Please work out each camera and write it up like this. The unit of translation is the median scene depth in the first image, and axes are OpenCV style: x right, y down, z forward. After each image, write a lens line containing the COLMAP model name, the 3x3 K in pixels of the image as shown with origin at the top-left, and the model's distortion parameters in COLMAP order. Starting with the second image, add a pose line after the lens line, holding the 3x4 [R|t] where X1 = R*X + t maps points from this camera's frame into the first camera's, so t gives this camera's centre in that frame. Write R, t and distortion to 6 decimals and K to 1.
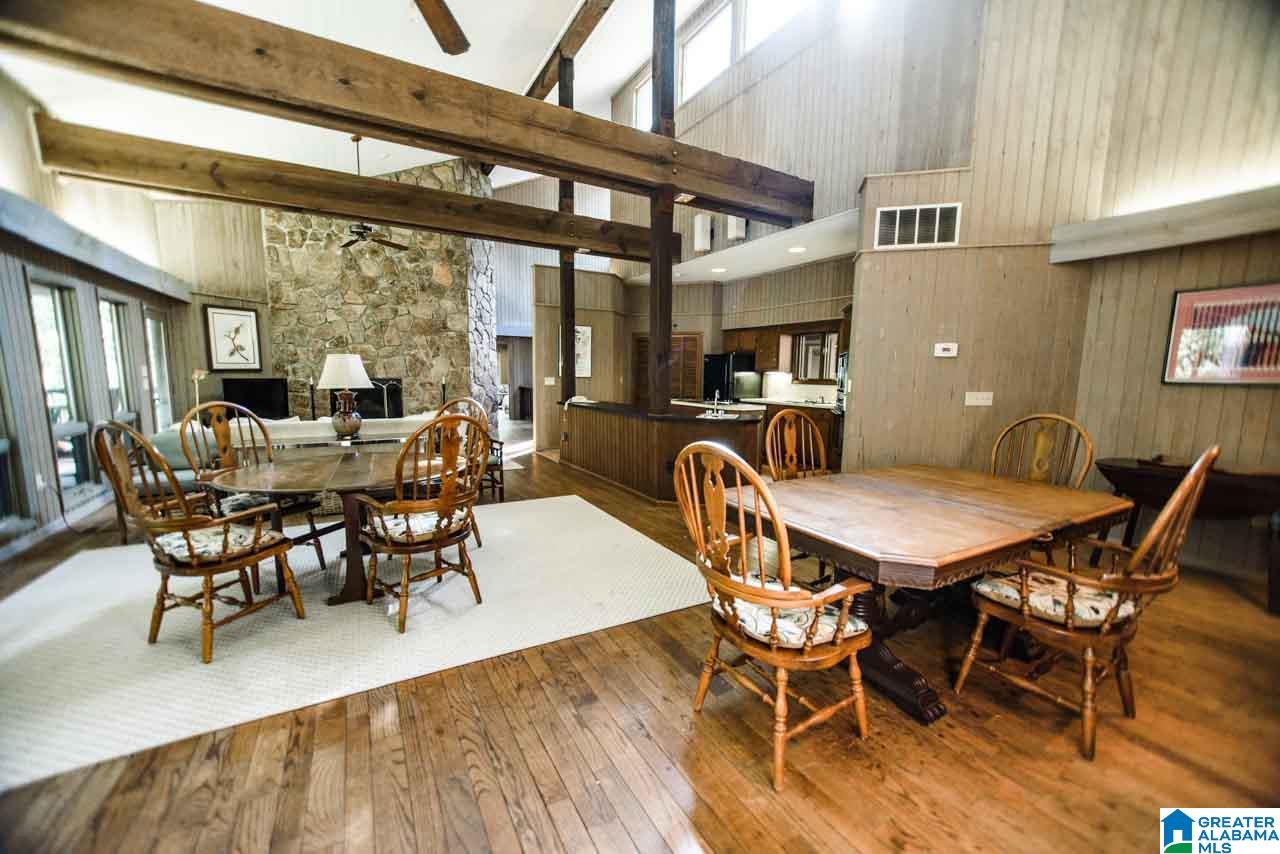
lens RADIAL K [[500.3, 0, 640.0], [0, 500.3, 427.0], [0, 0, 1]] dist [0.001107, 0.000305]
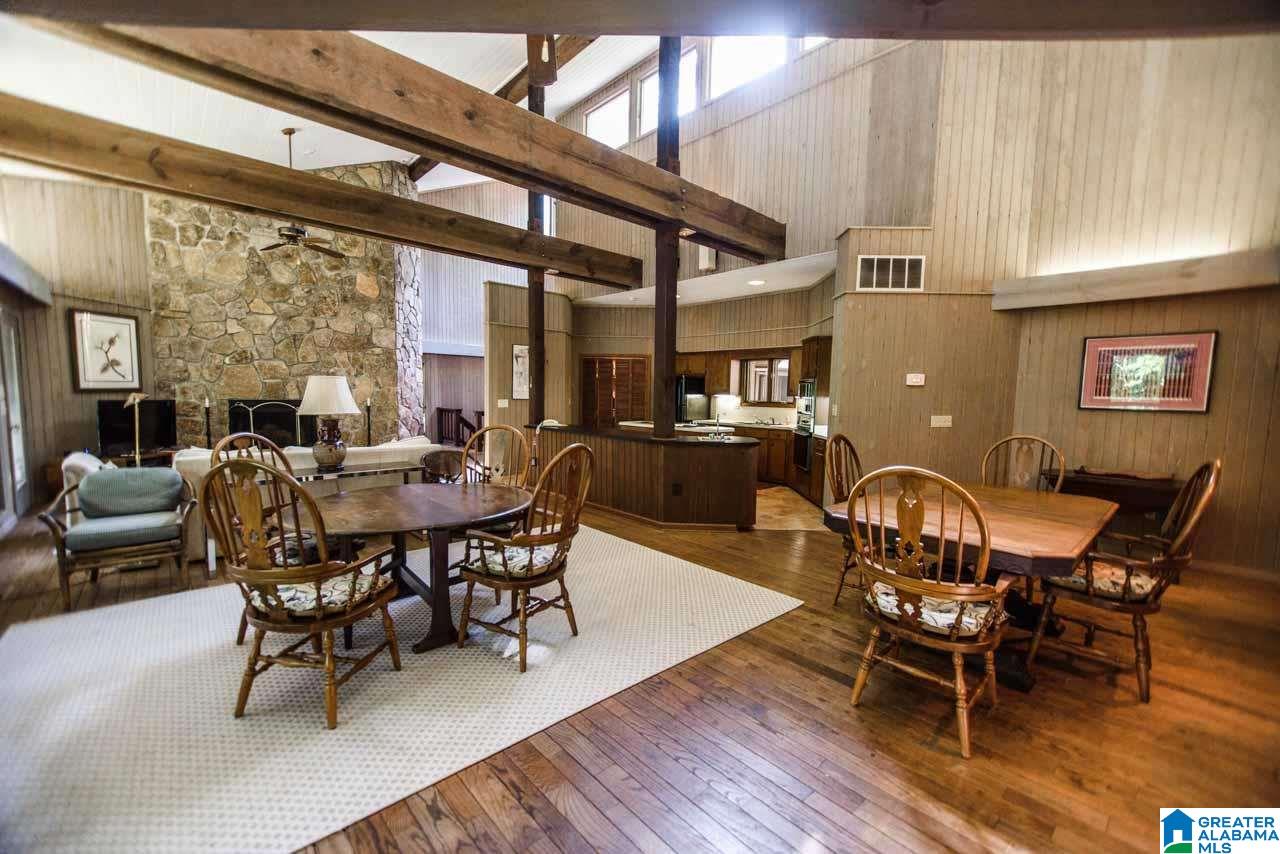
lens RADIAL K [[516.1, 0, 640.0], [0, 516.1, 427.0], [0, 0, 1]] dist [0.006224, -0.000051]
pose [[0.974618, -0.009838, 0.223656, -0.176591], [0.018485, 0.999159, -0.036601, -0.007247], [-0.223108, 0.039806, 0.973981, -0.014334]]
